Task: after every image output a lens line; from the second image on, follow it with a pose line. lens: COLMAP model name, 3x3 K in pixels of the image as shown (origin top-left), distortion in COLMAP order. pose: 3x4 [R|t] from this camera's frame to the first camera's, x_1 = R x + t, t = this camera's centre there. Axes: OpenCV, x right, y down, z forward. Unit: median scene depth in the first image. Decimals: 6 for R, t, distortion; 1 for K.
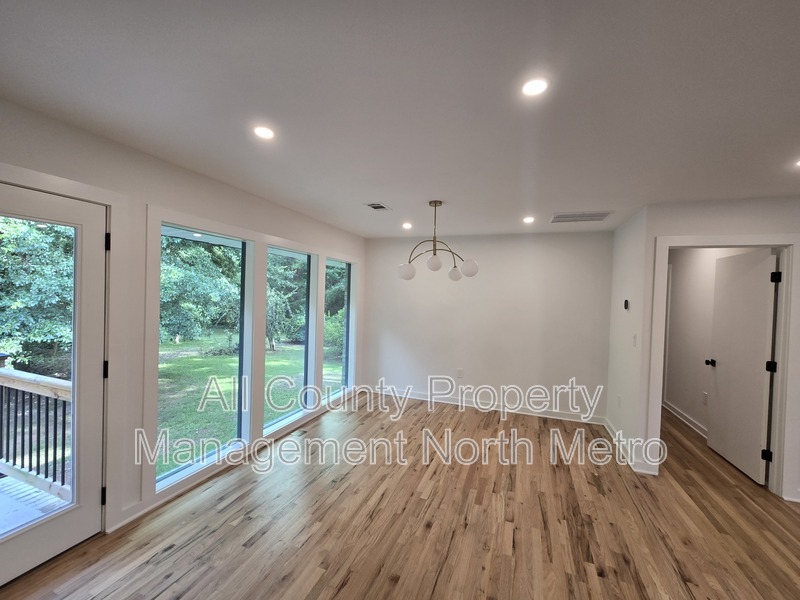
lens RADIAL K [[329.9, 0, 400.0], [0, 329.9, 300.0], [0, 0, 1]] dist [0.000332, 0.000055]
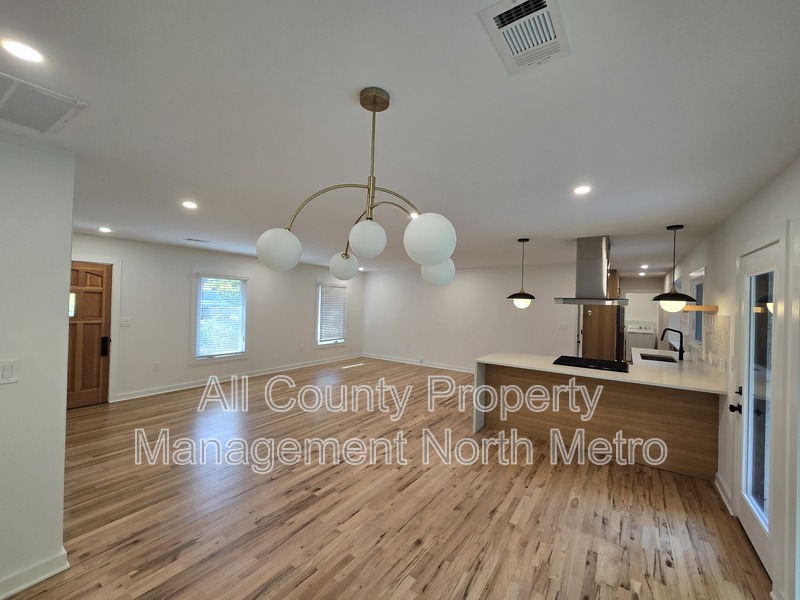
lens RADIAL K [[329.3, 0, 408.3], [0, 329.3, 299.4], [0, 0, 1]] dist [0.001123, 0.000215]
pose [[-0.972565, -0.056775, 0.225595, -0.060890], [-0.053898, 0.998368, 0.018896, -0.062455], [-0.226299, 0.006218, -0.974038, 1.865164]]
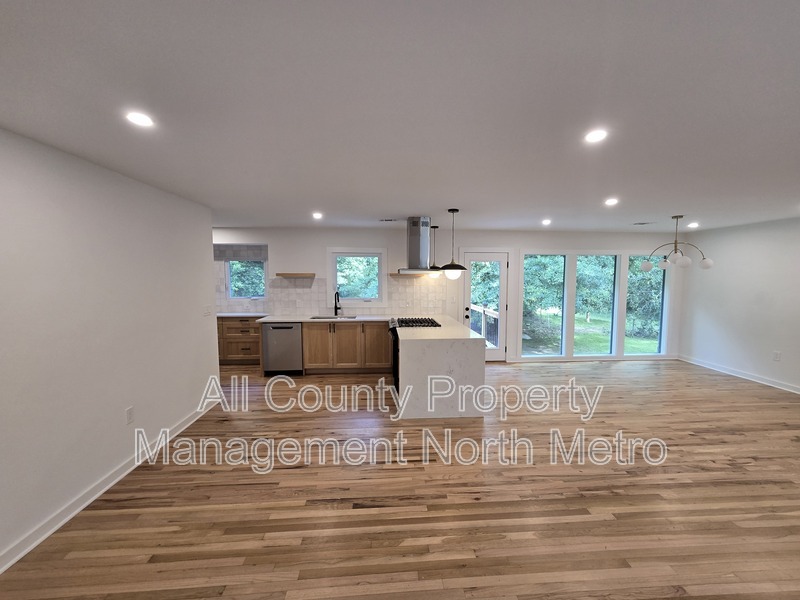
lens RADIAL K [[328.8, 0, 405.9], [0, 328.8, 295.6], [0, 0, 1]] dist [0.002138, 0.001400]
pose [[0.419758, 0.032299, -0.907061, 1.241157], [-0.005316, 0.999437, 0.033128, 0.013251], [0.907620, -0.009083, 0.419693, -0.929365]]
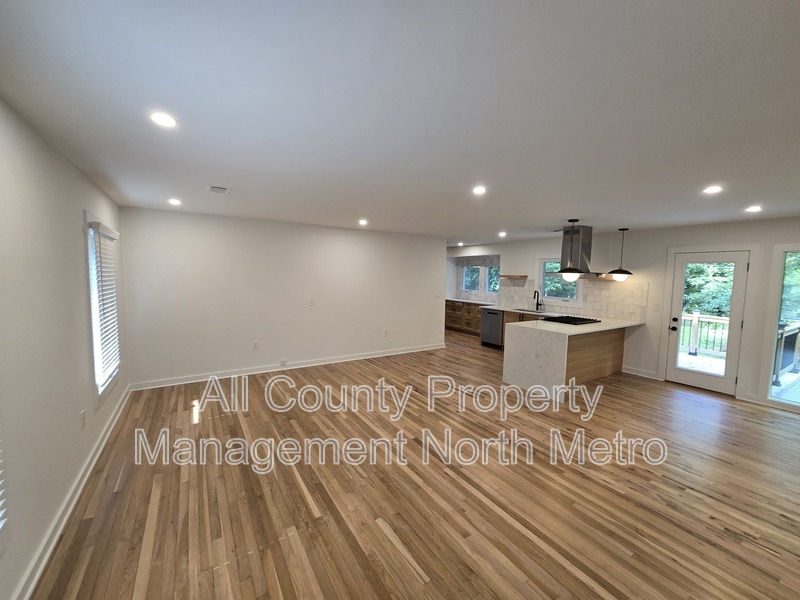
lens RADIAL K [[329.3, 0, 408.3], [0, 329.3, 299.4], [0, 0, 1]] dist [0.001123, 0.000215]
pose [[-0.586544, 0.026551, -0.809482, 1.915144], [-0.045813, 0.996775, 0.065890, 0.004566], [0.808621, 0.075732, -0.583435, 0.415768]]
